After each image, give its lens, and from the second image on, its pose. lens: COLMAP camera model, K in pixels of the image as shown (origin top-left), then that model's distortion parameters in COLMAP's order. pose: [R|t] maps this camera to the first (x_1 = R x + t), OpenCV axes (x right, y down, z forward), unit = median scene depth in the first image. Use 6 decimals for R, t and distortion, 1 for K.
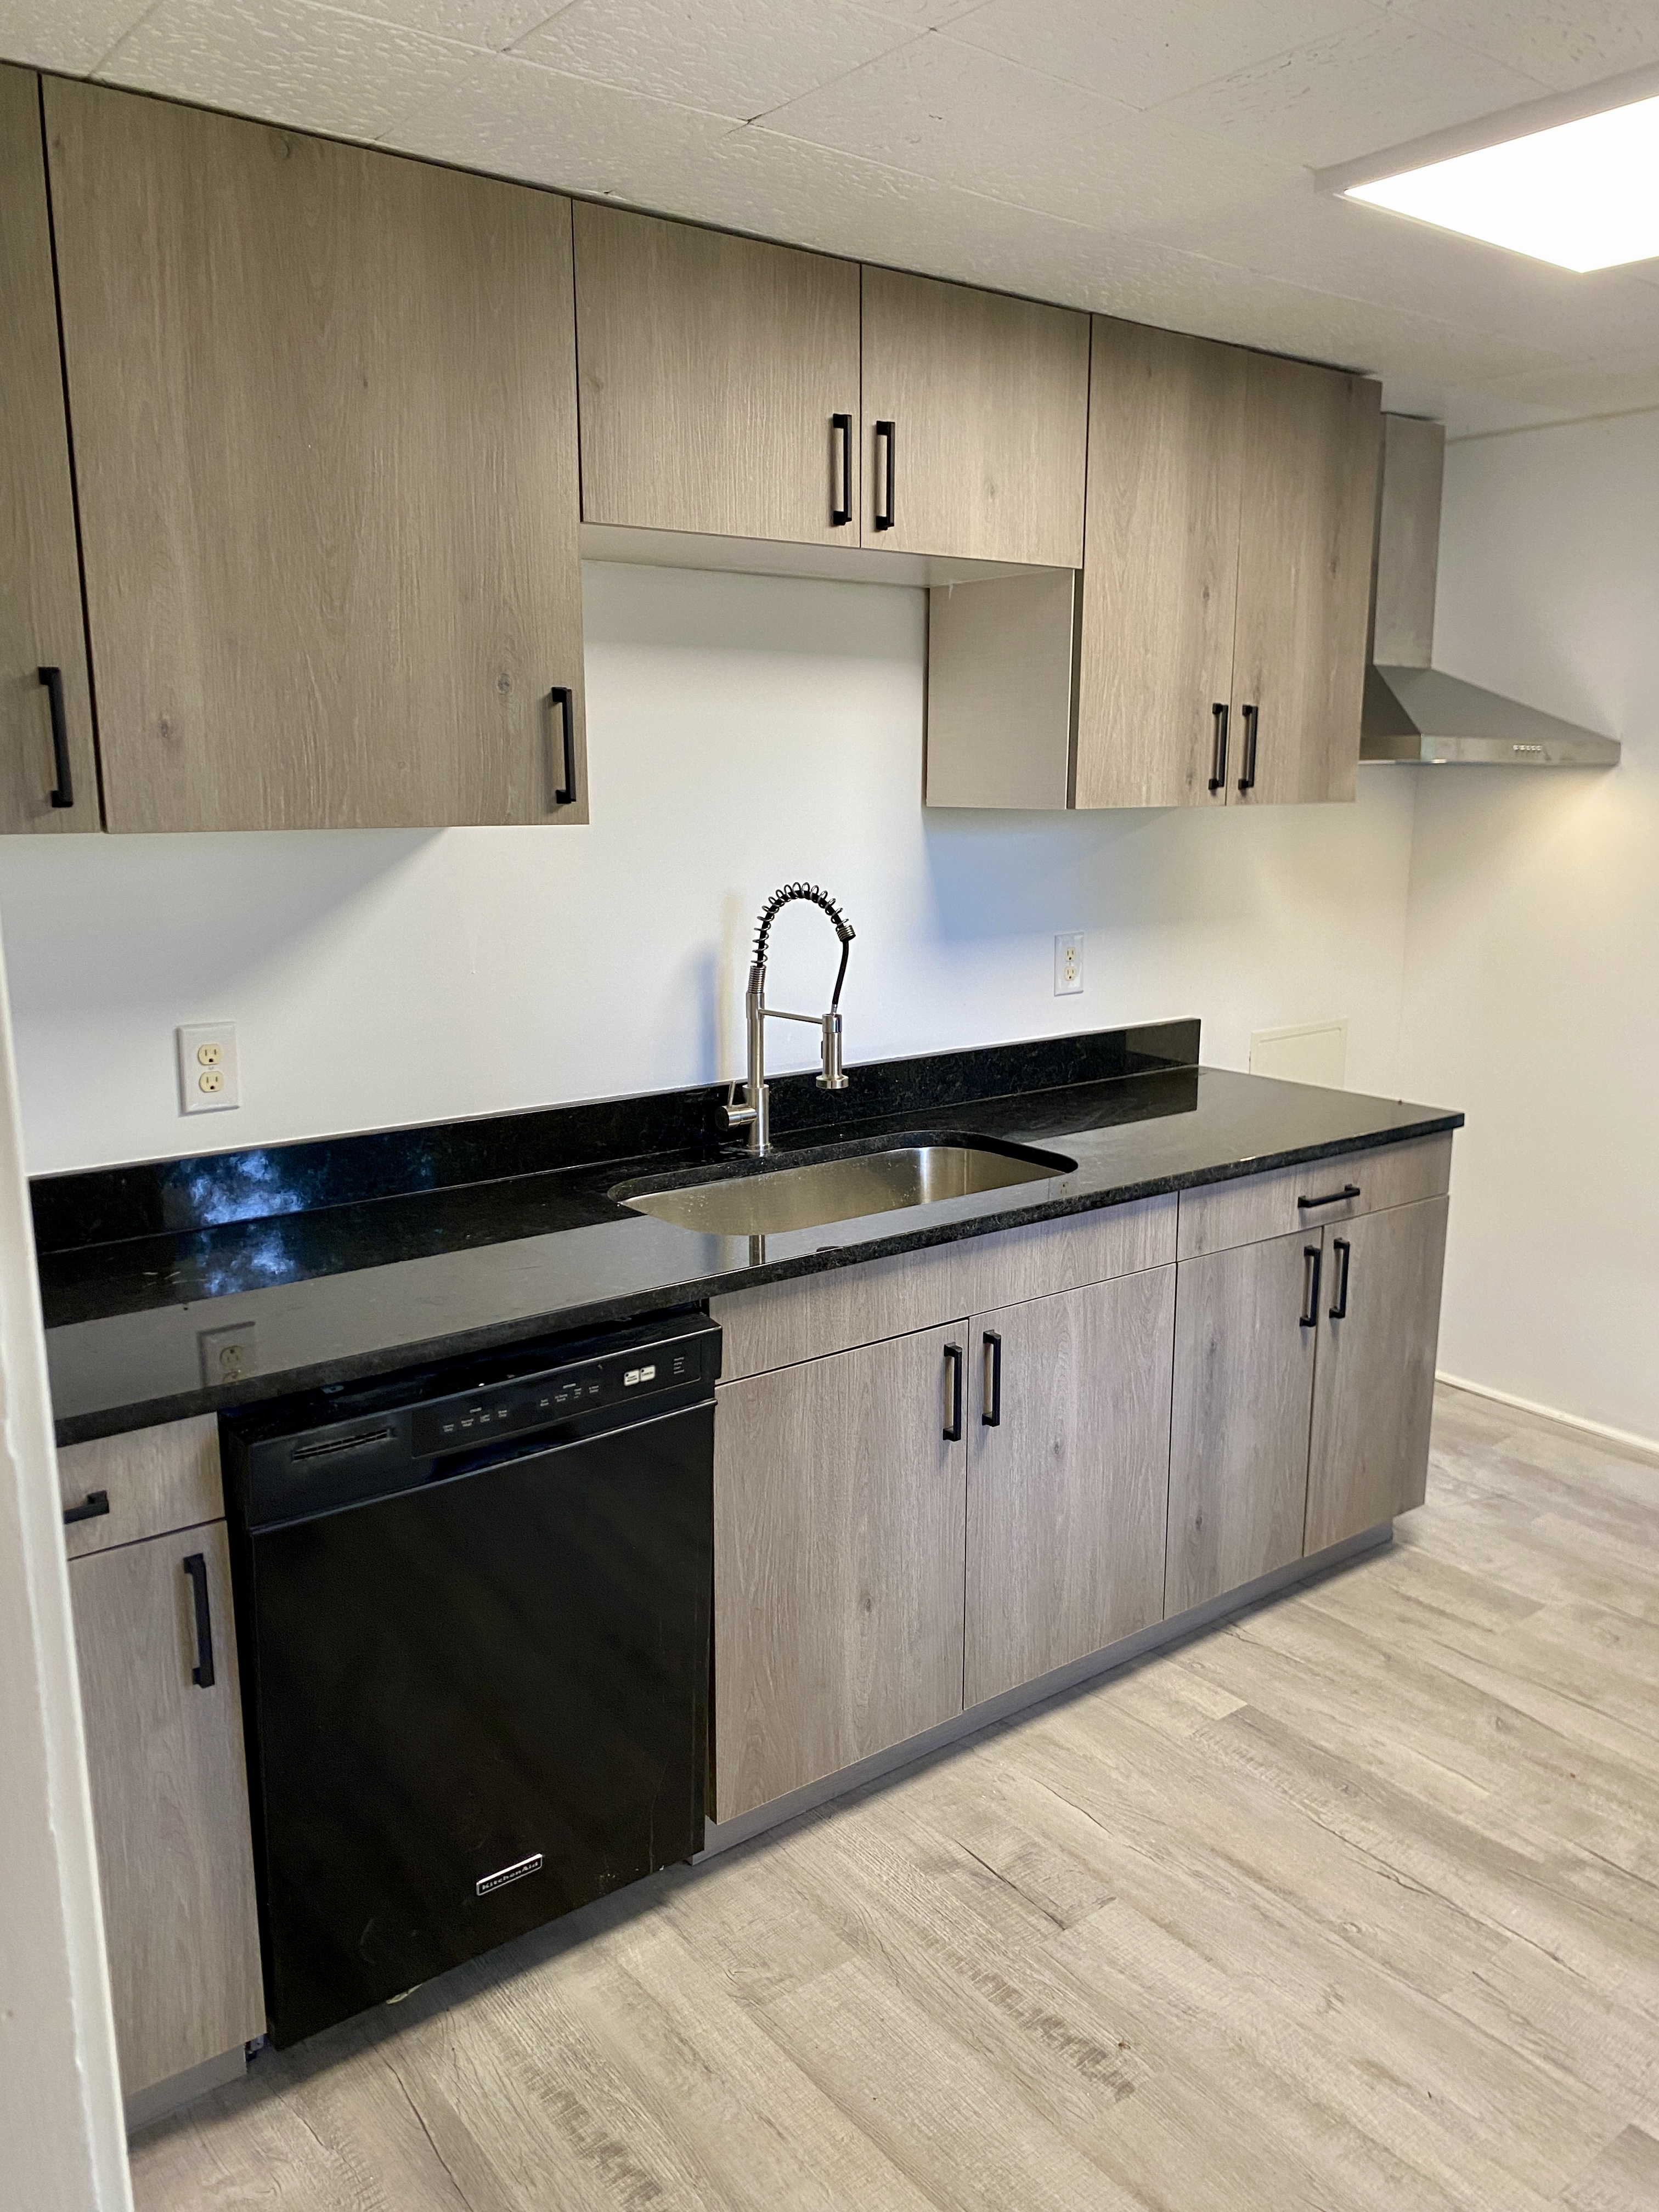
lens RADIAL K [[1662.1, 0, 845.1], [0, 1662.1, 1107.0], [0, 0, 1]] dist [0.012845, -0.012185]
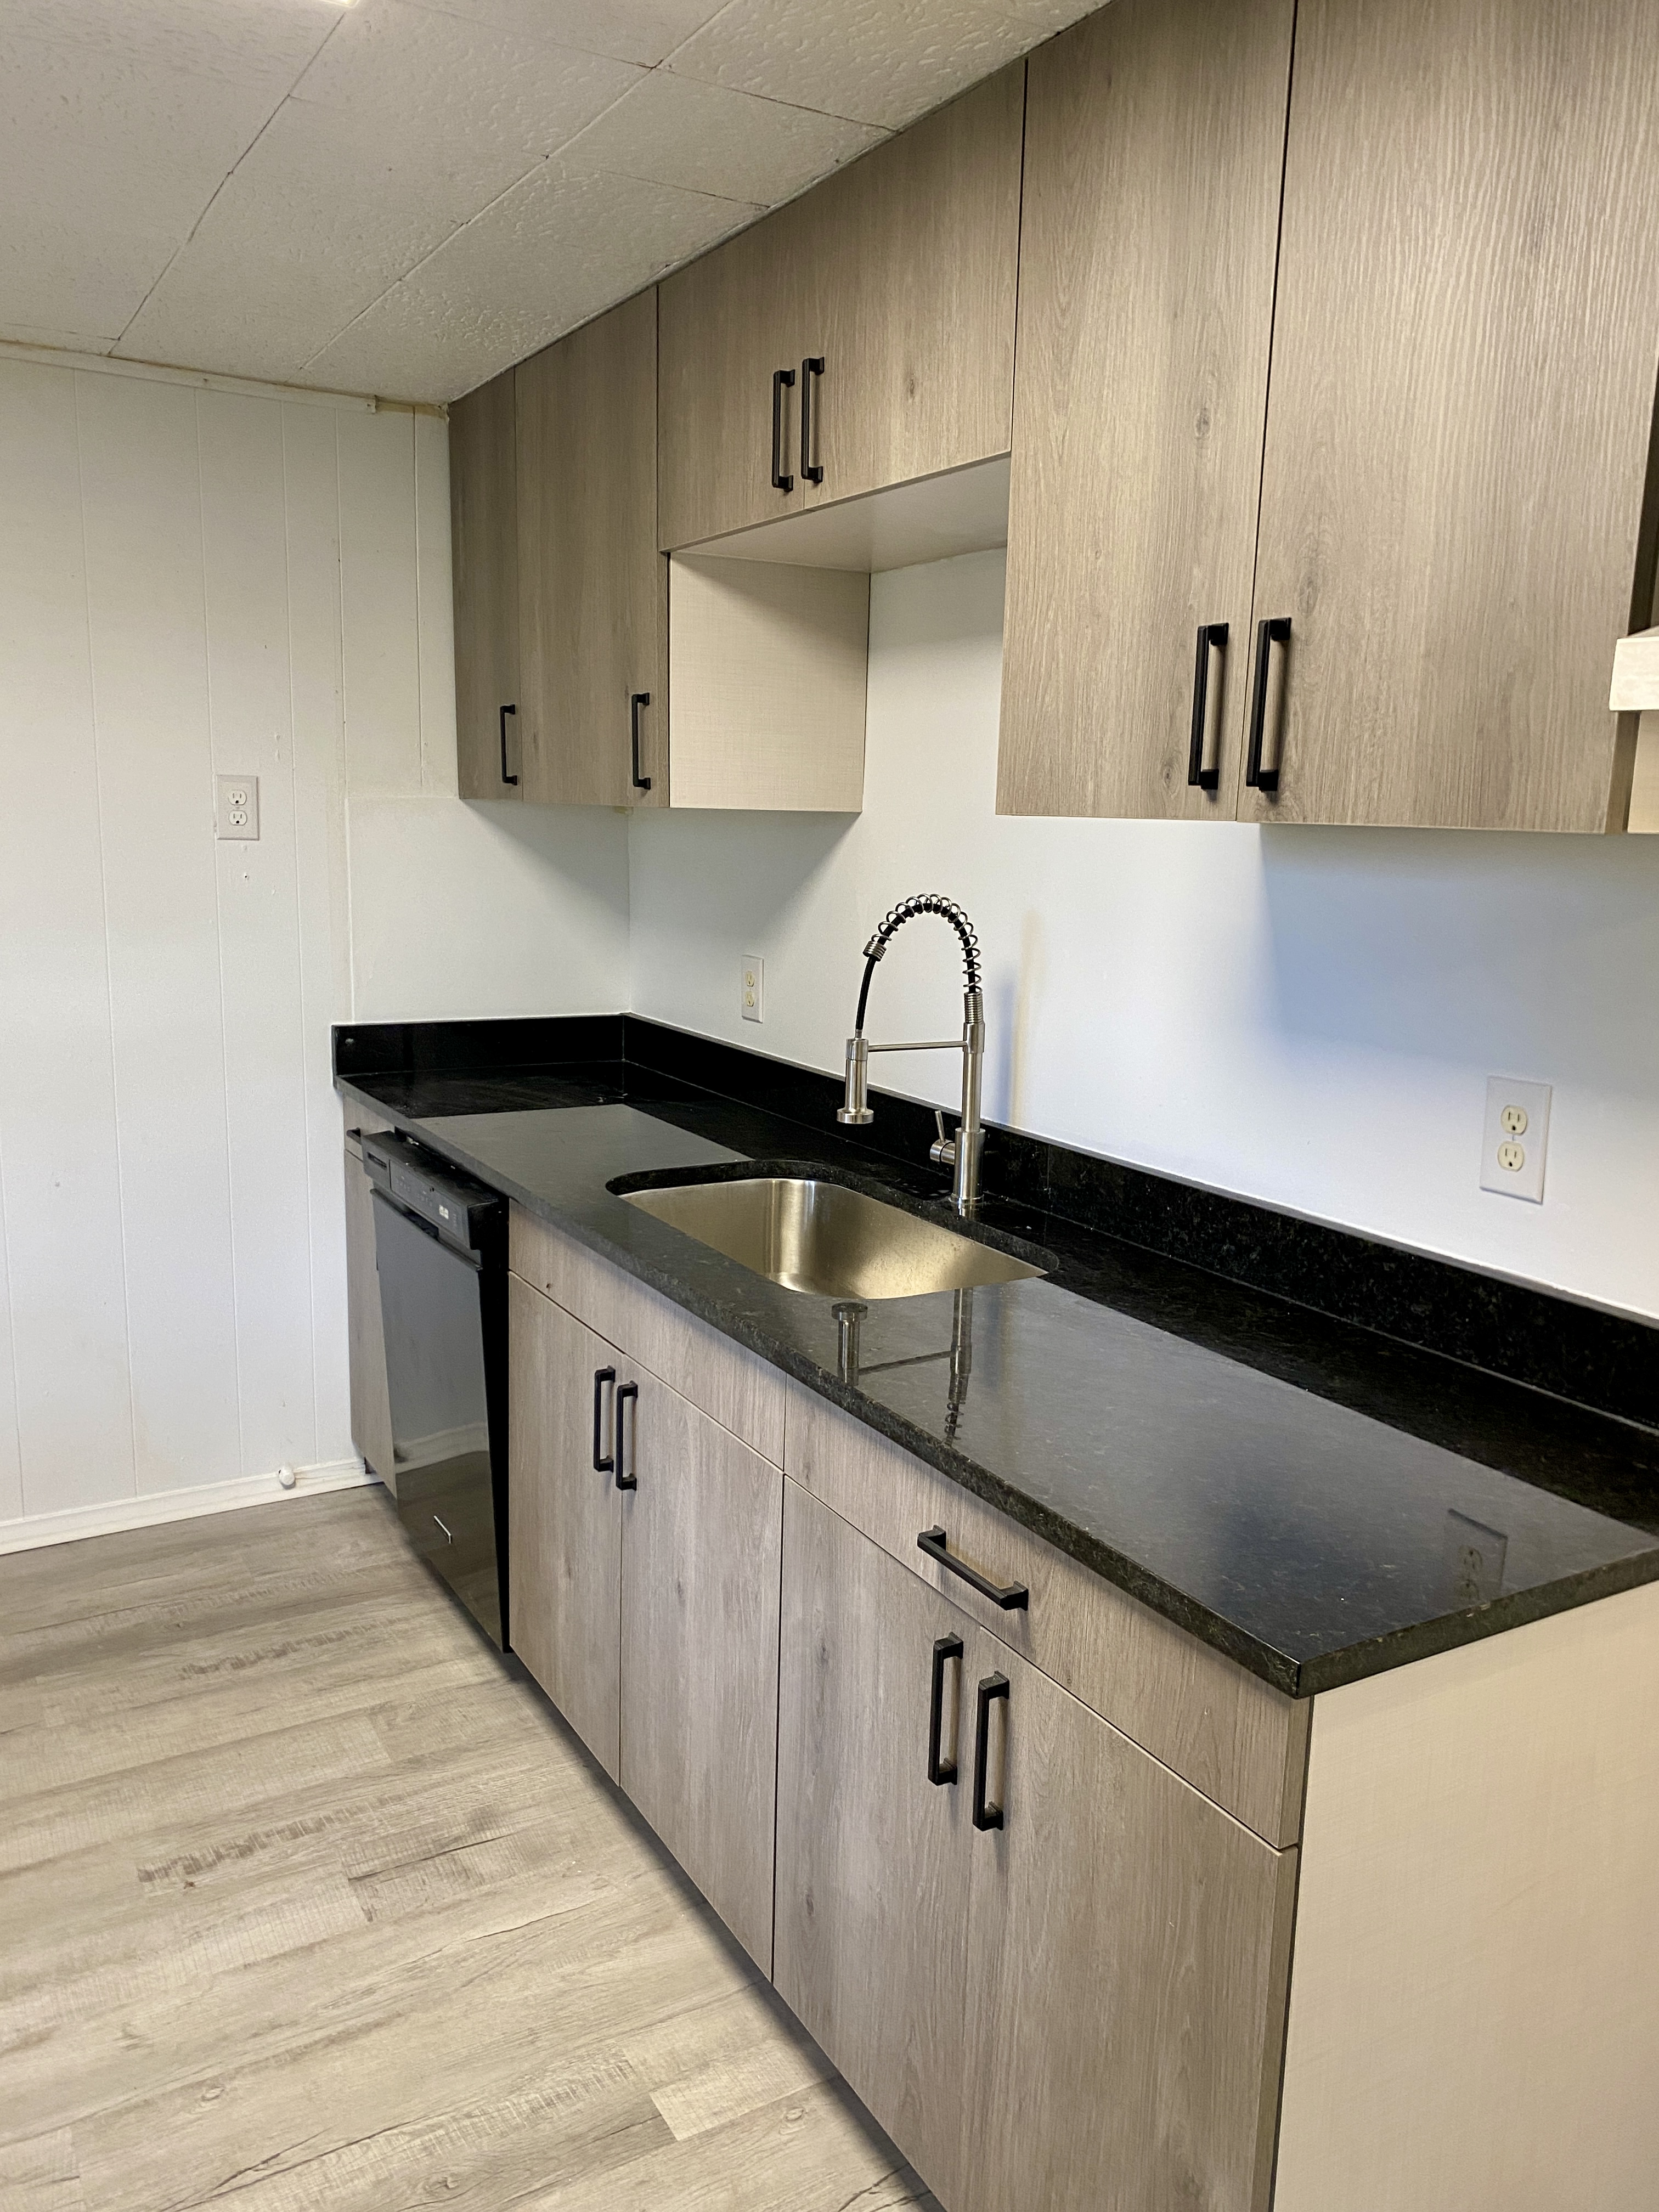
lens RADIAL K [[1662.1, 0, 845.1], [0, 1662.1, 1107.0], [0, 0, 1]] dist [0.012845, -0.012185]
pose [[-0.124737, 0.175853, -0.976482, 0.916917], [-0.224221, 0.953712, 0.200395, -0.209881], [0.966522, 0.243945, -0.079534, 1.146064]]
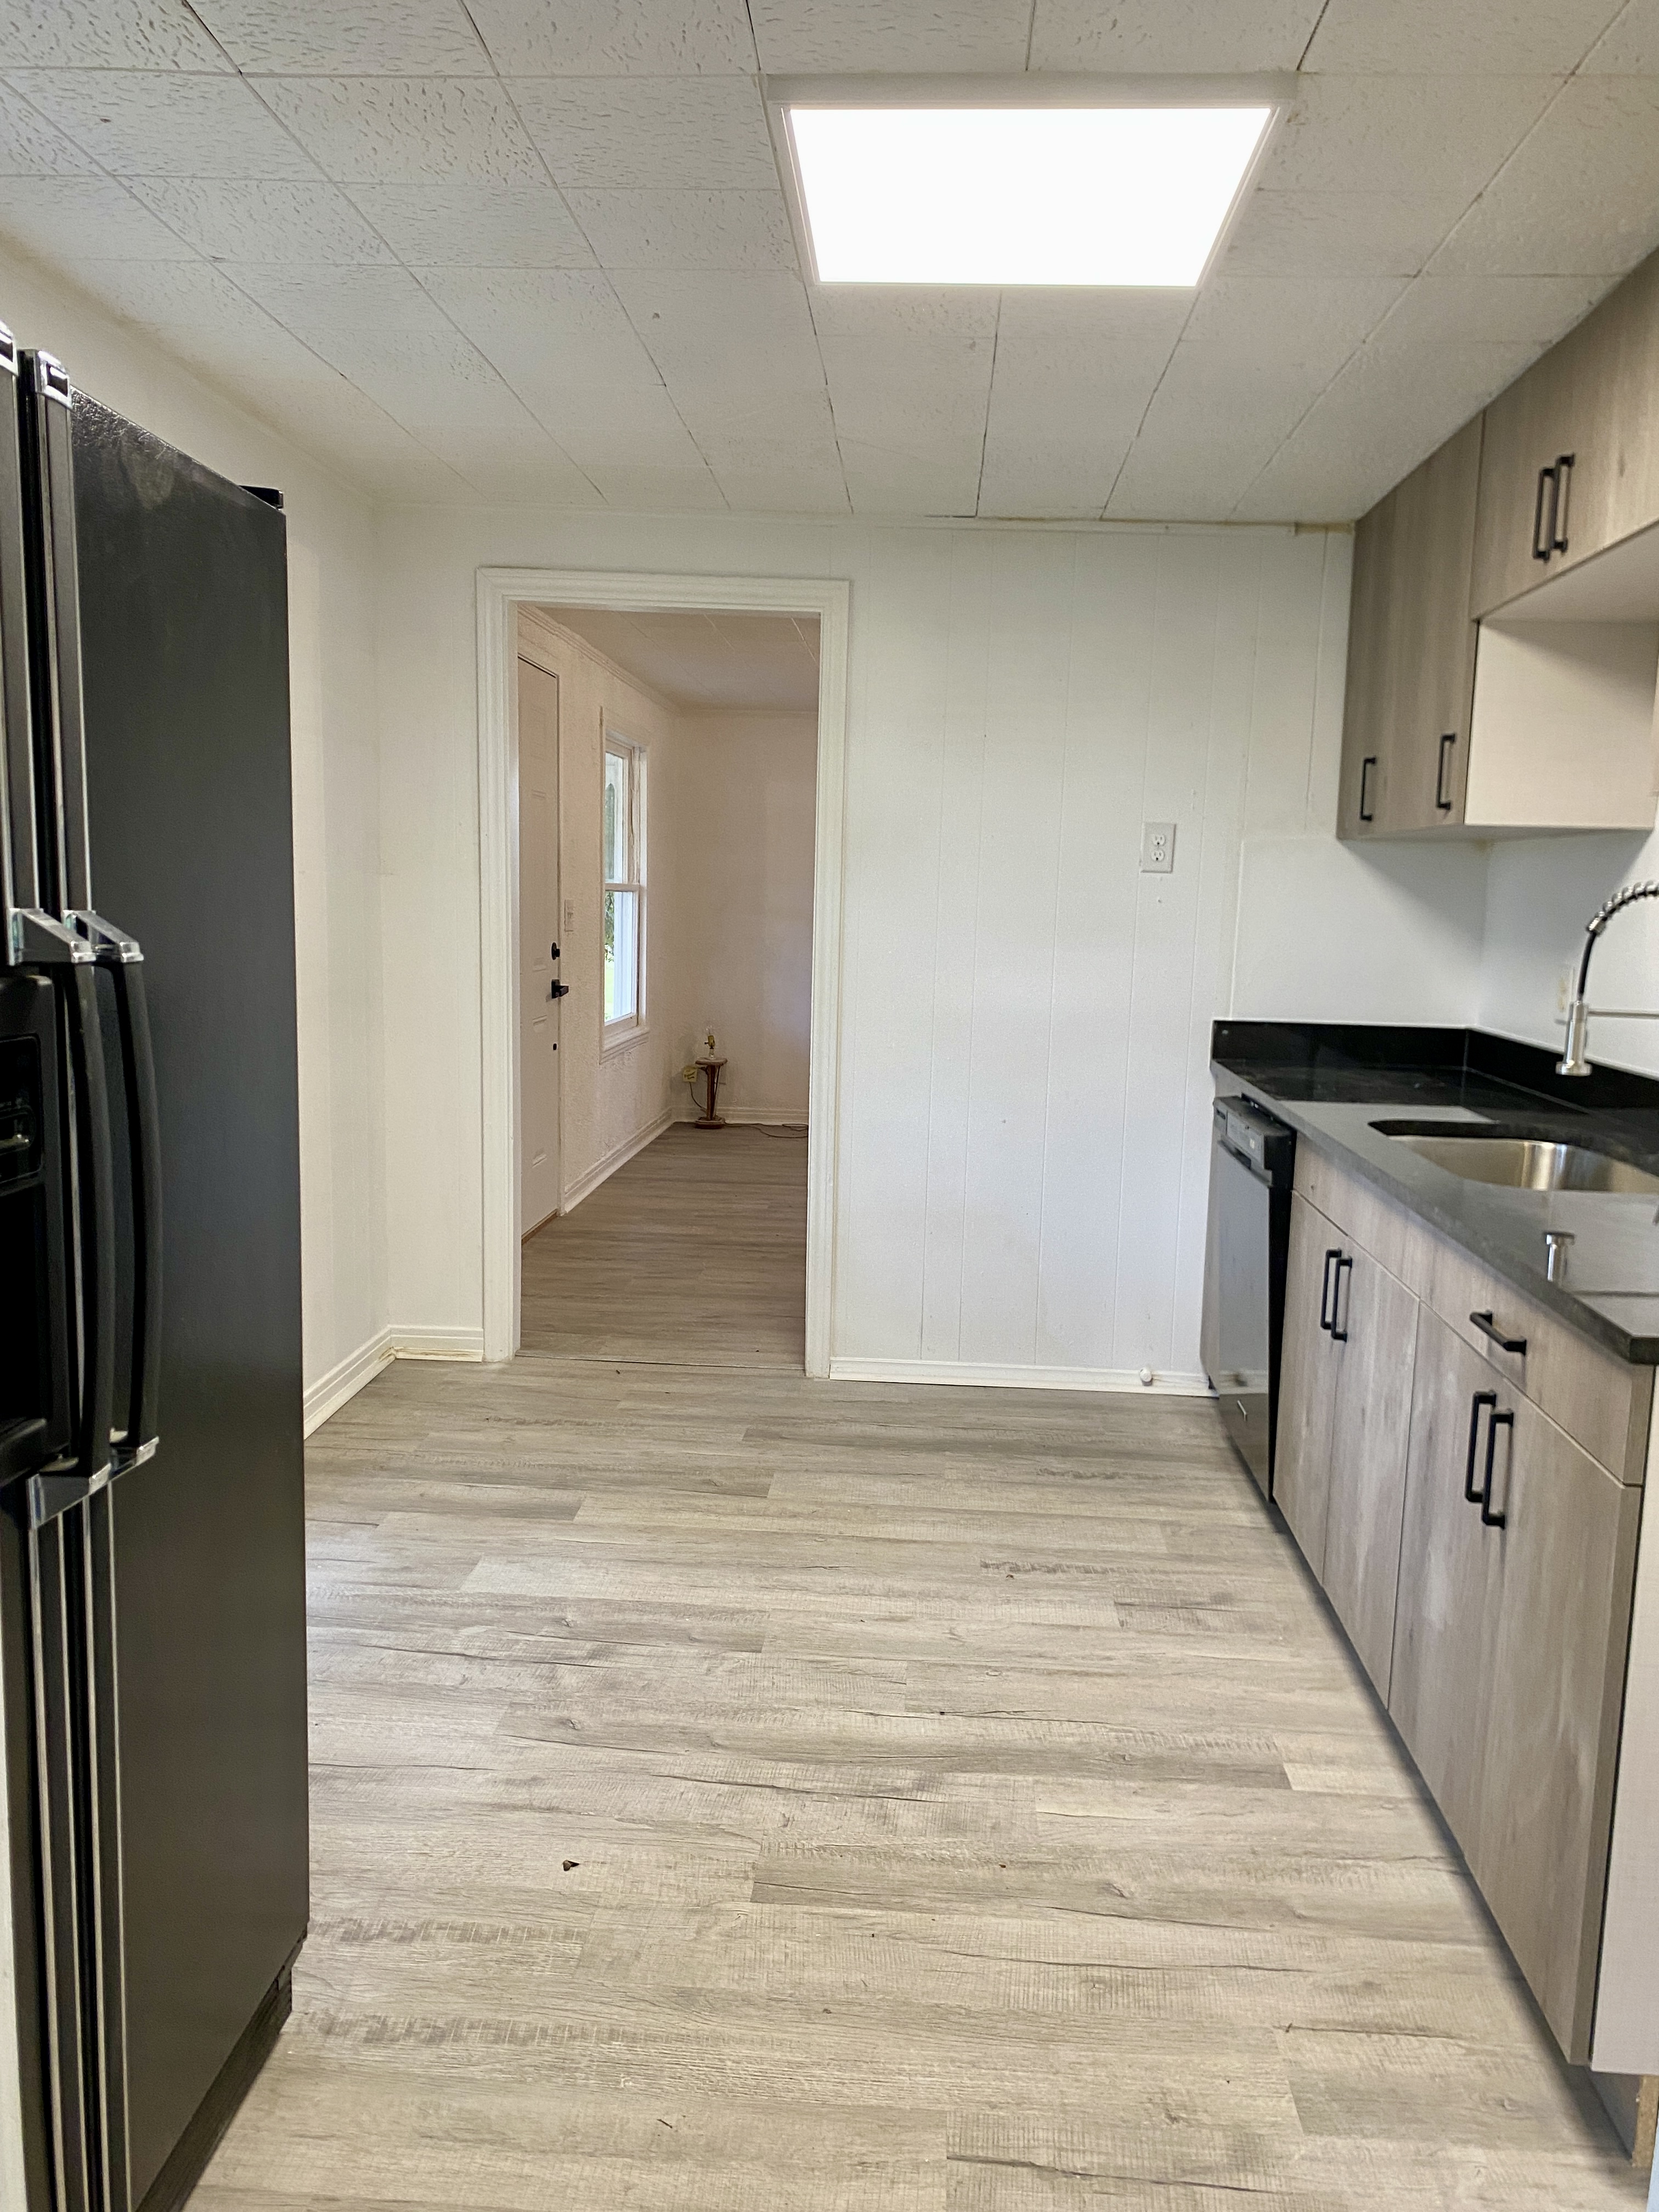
lens RADIAL K [[1656.6, 0, 829.5], [0, 1656.6, 1106.0], [0, 0, 1]] dist [0.022422, -0.067480]
pose [[-0.668680, 0.081741, -0.739043, 1.162701], [-0.173528, 0.949337, 0.262006, -0.199742], [0.723018, 0.303443, -0.620619, 1.419629]]
